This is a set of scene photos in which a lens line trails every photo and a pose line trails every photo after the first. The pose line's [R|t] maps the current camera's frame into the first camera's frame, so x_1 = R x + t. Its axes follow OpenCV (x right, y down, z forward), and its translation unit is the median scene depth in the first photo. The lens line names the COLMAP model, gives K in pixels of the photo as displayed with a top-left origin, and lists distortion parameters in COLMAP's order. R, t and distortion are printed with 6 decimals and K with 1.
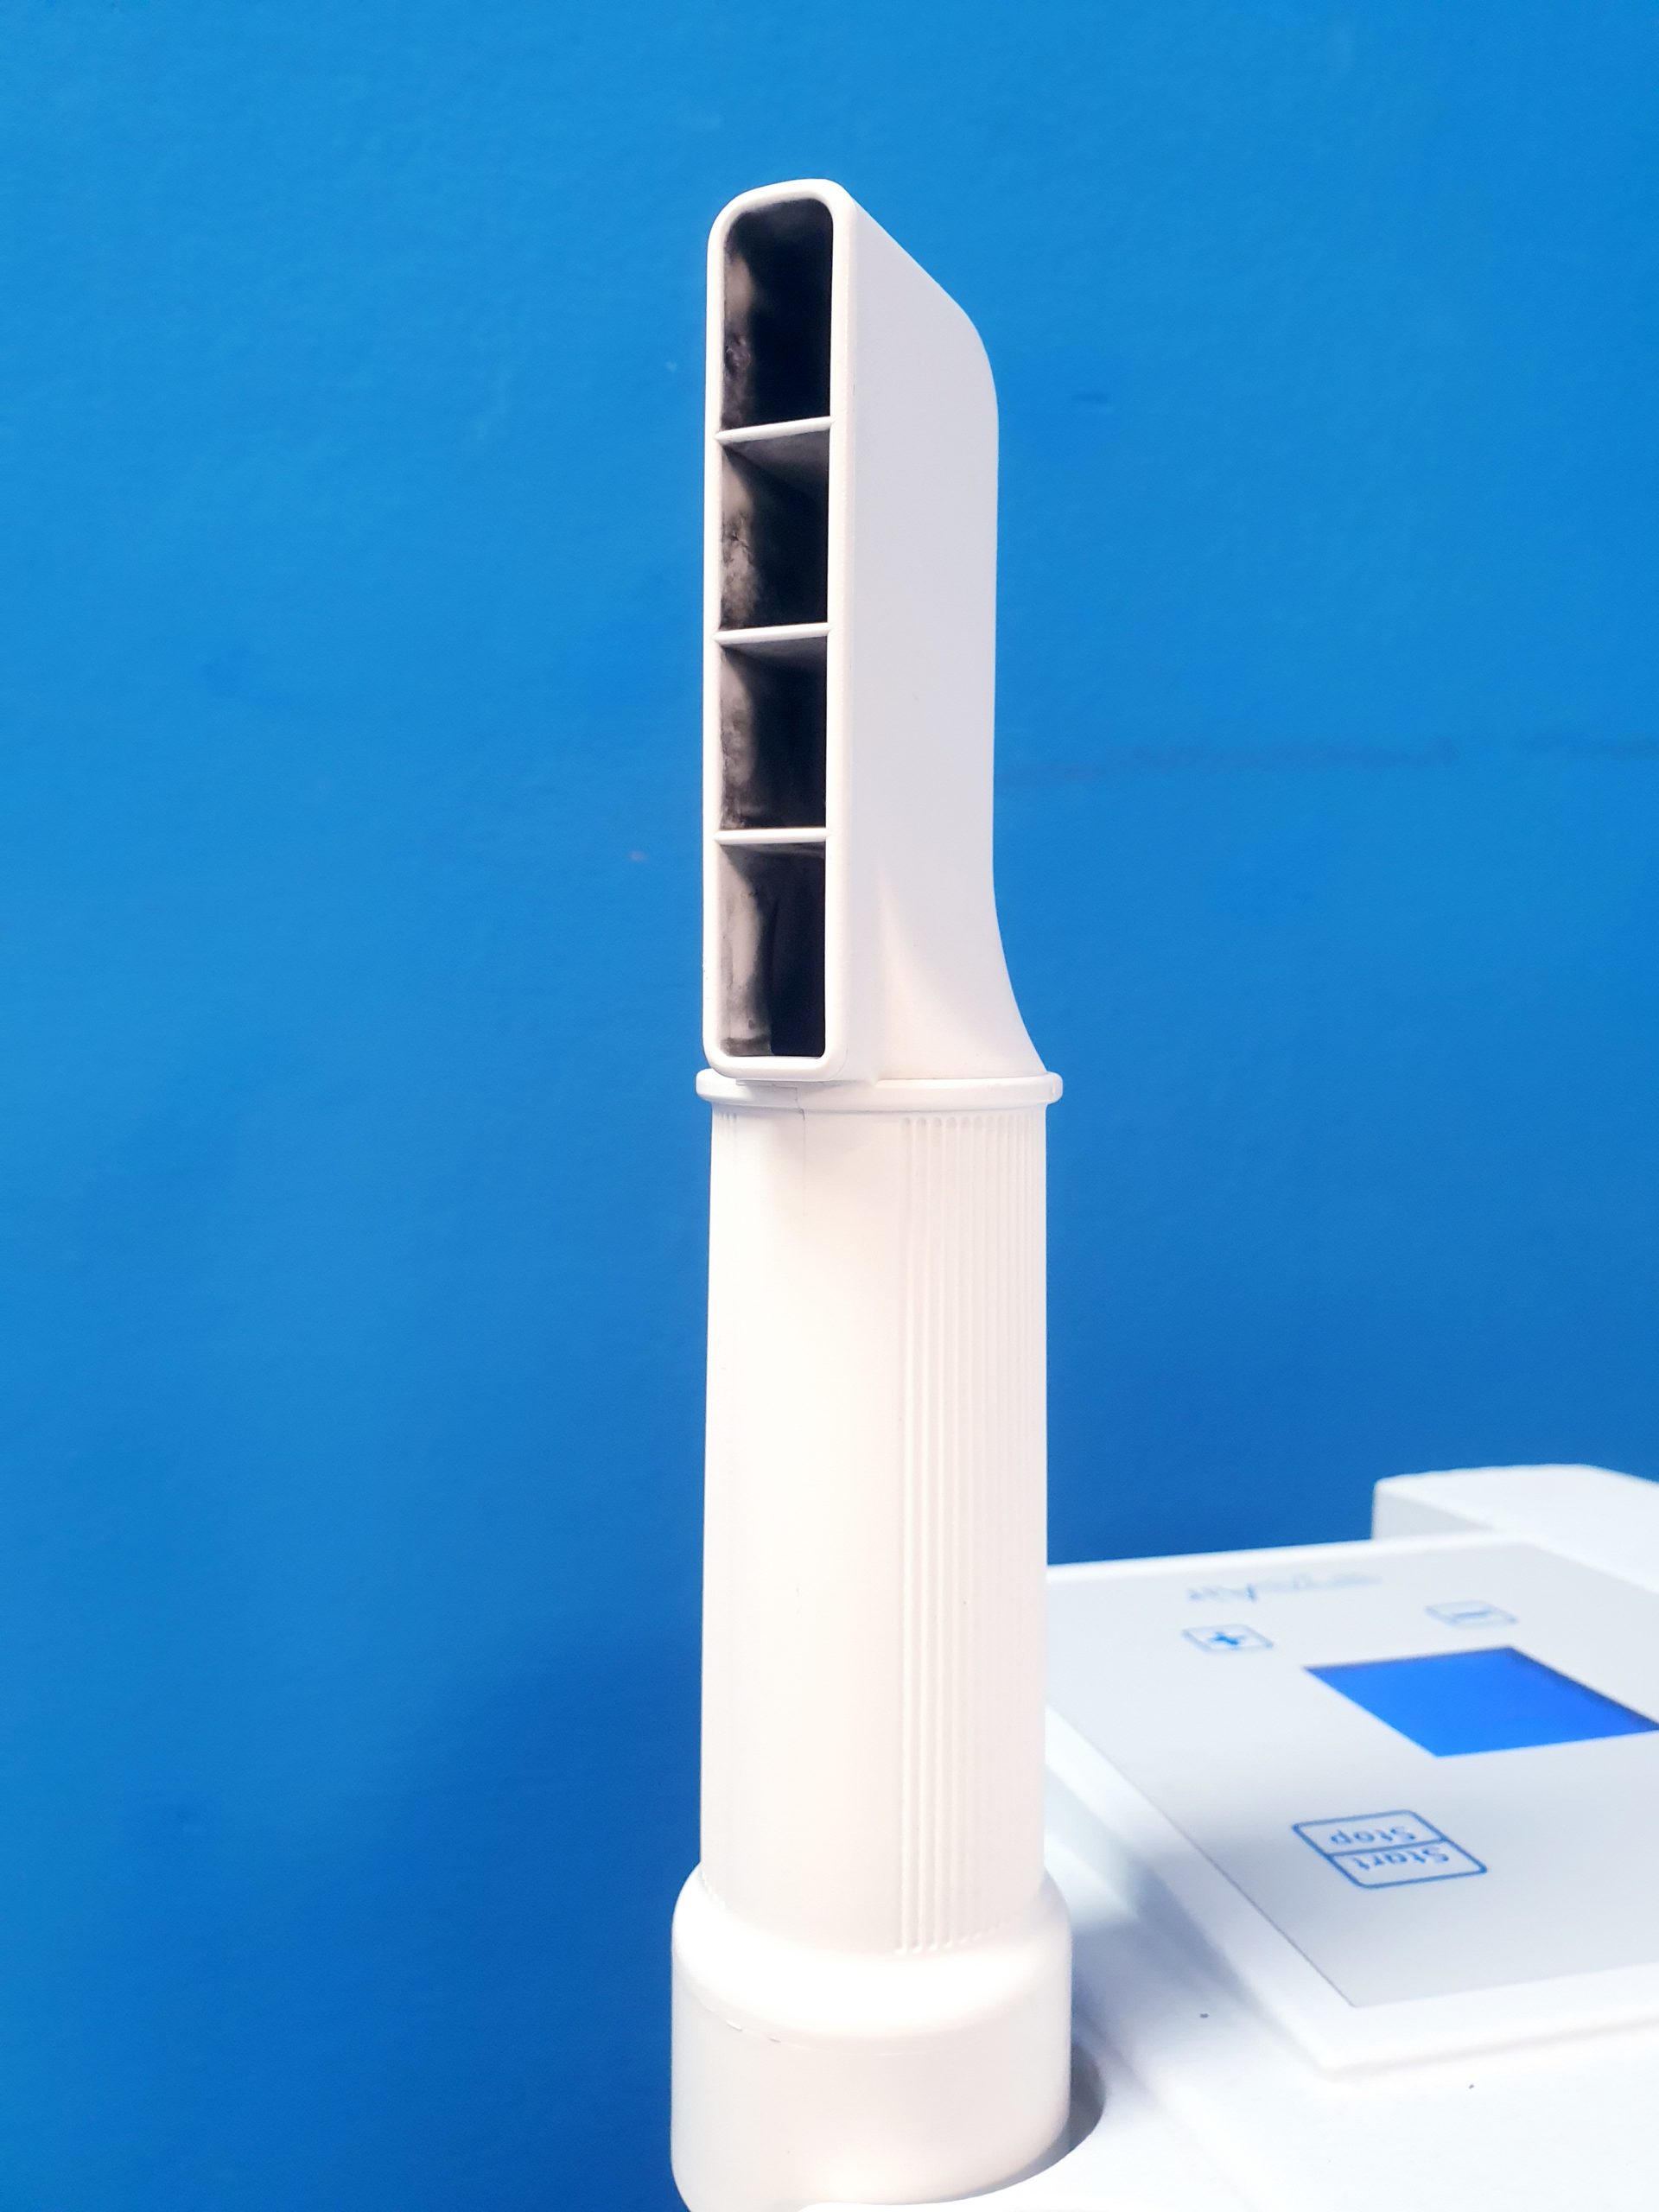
lens RADIAL K [[1710.0, 0, 833.0], [0, 1710.0, 1061.5], [0, 0, 1]] dist [-0.000915, 0.001799]
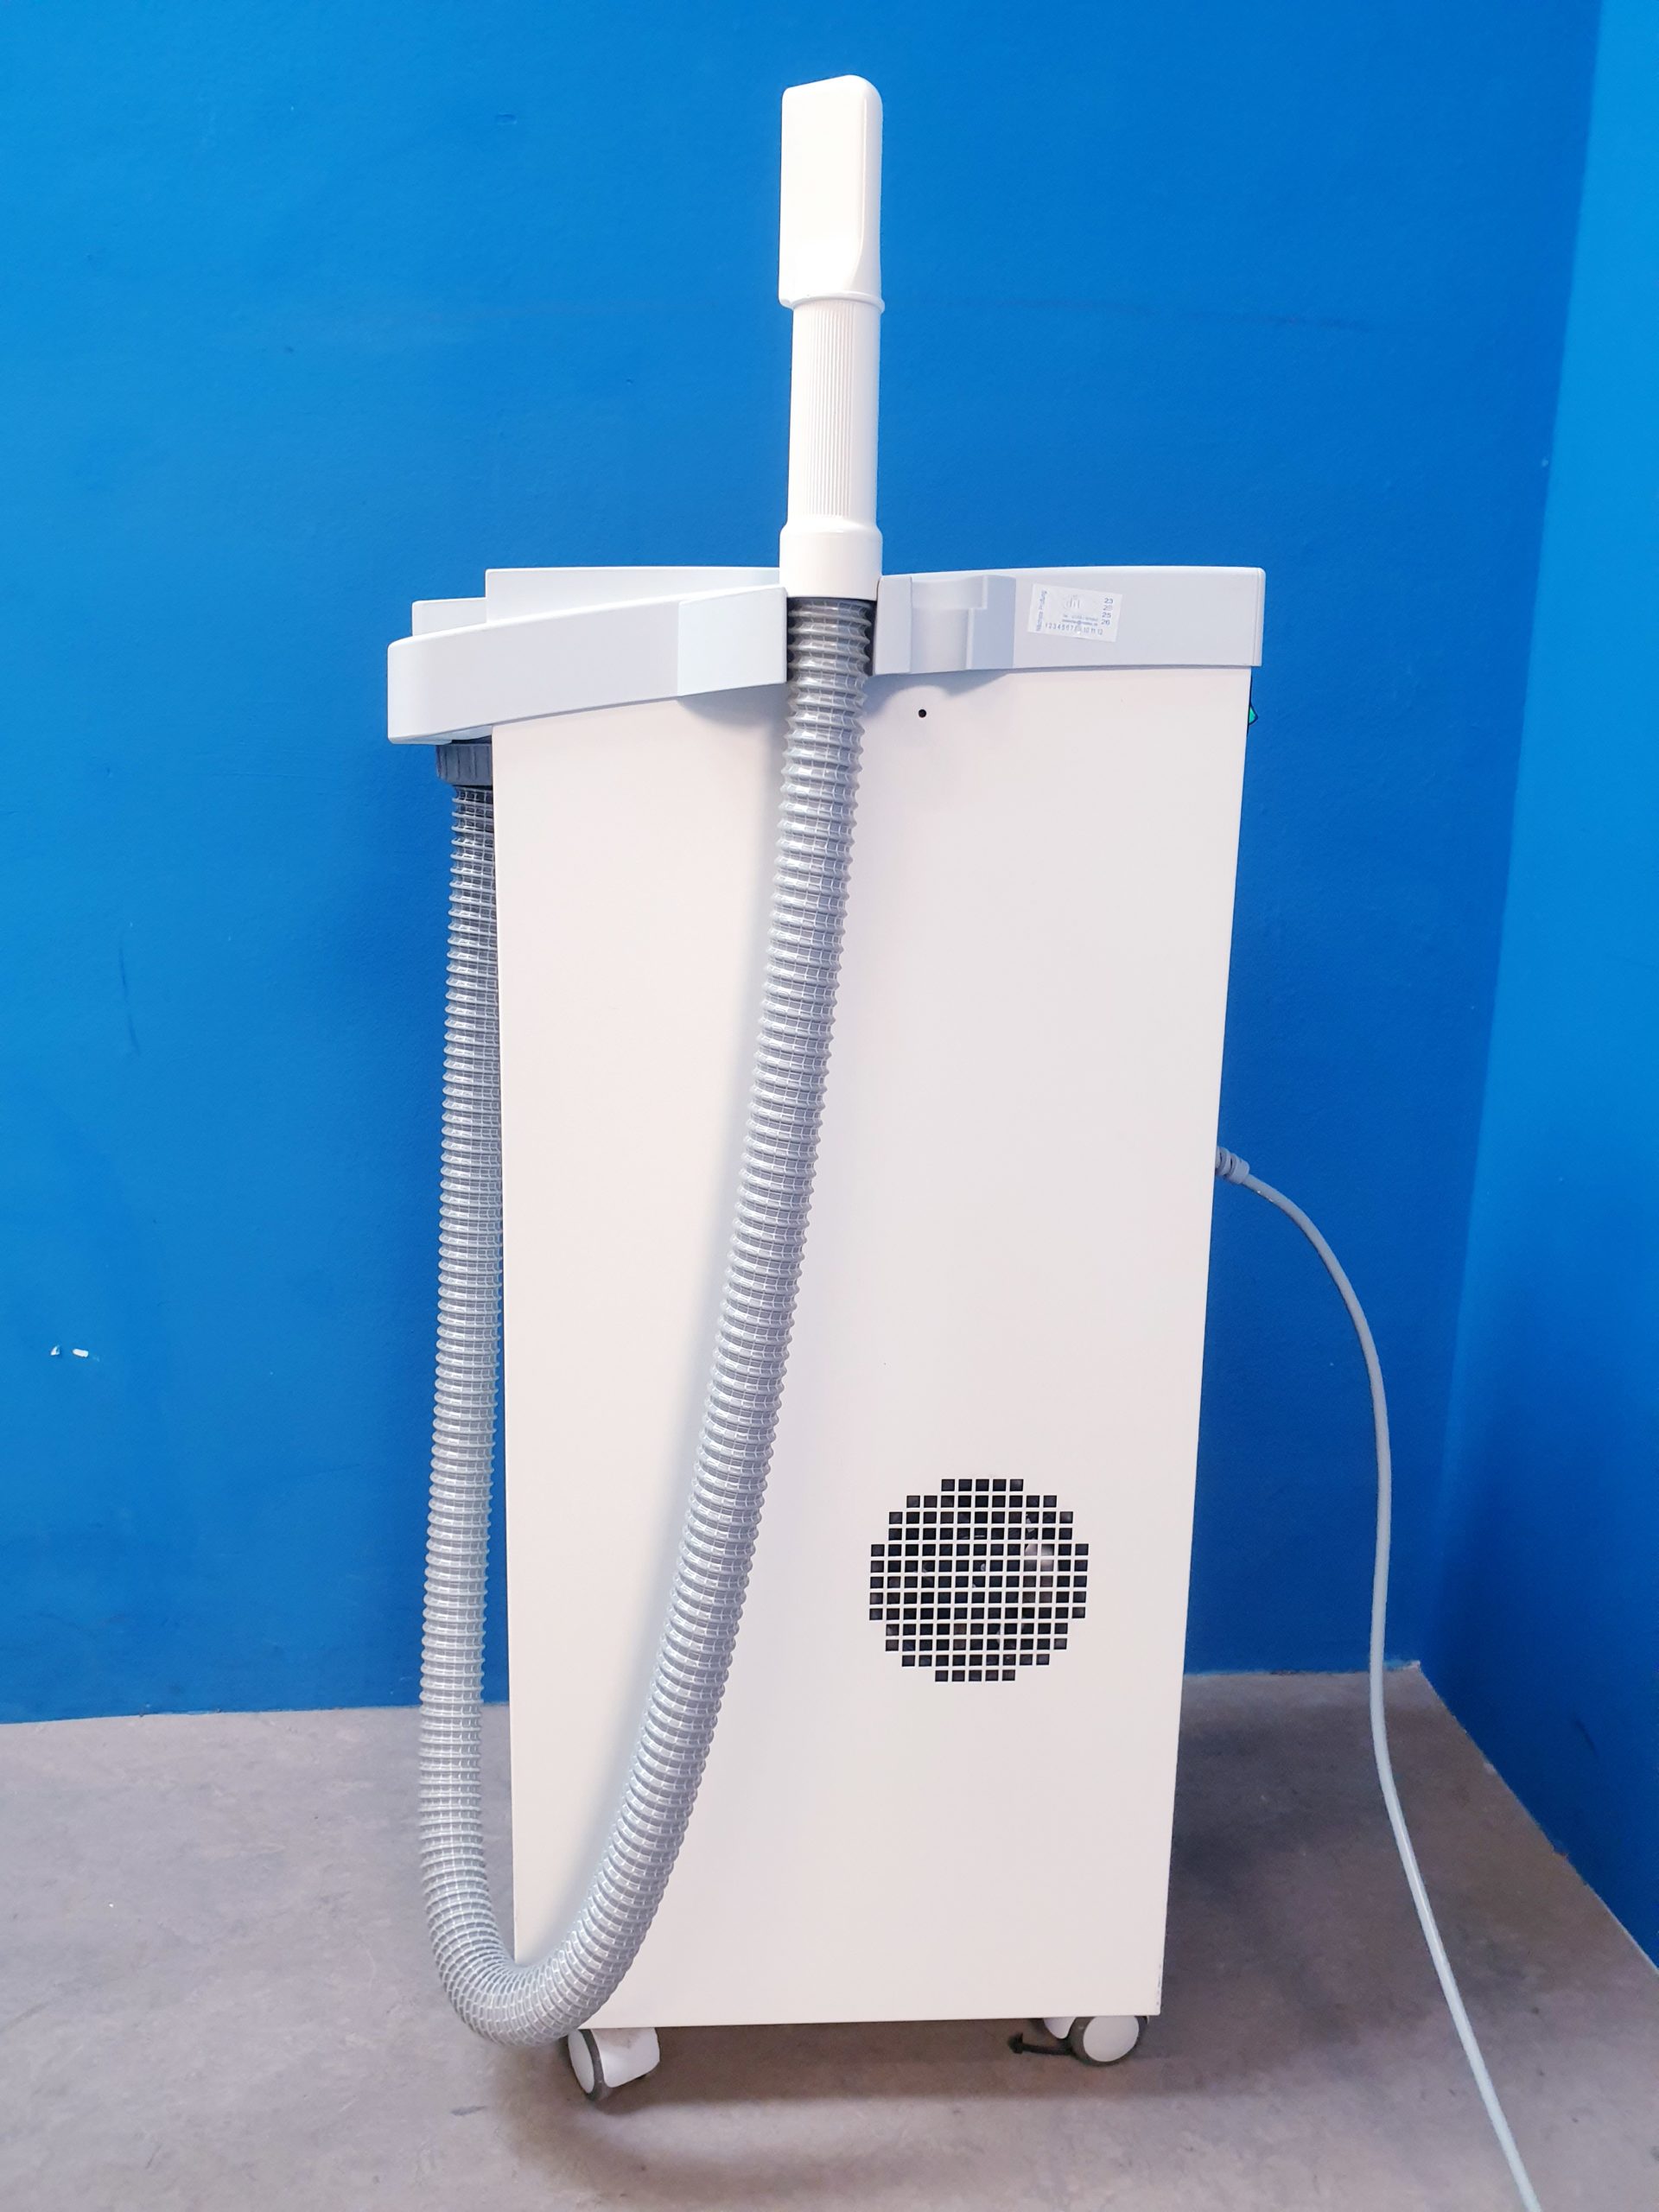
lens RADIAL K [[1687.7, 0, 826.2], [0, 1687.7, 1030.3], [0, 0, 1]] dist [0.000695, -0.005873]
pose [[0.990569, 0.043821, -0.129816, 0.907147], [-0.024910, 0.989283, 0.143871, 0.419704], [0.134729, -0.139280, 0.981045, -1.155675]]
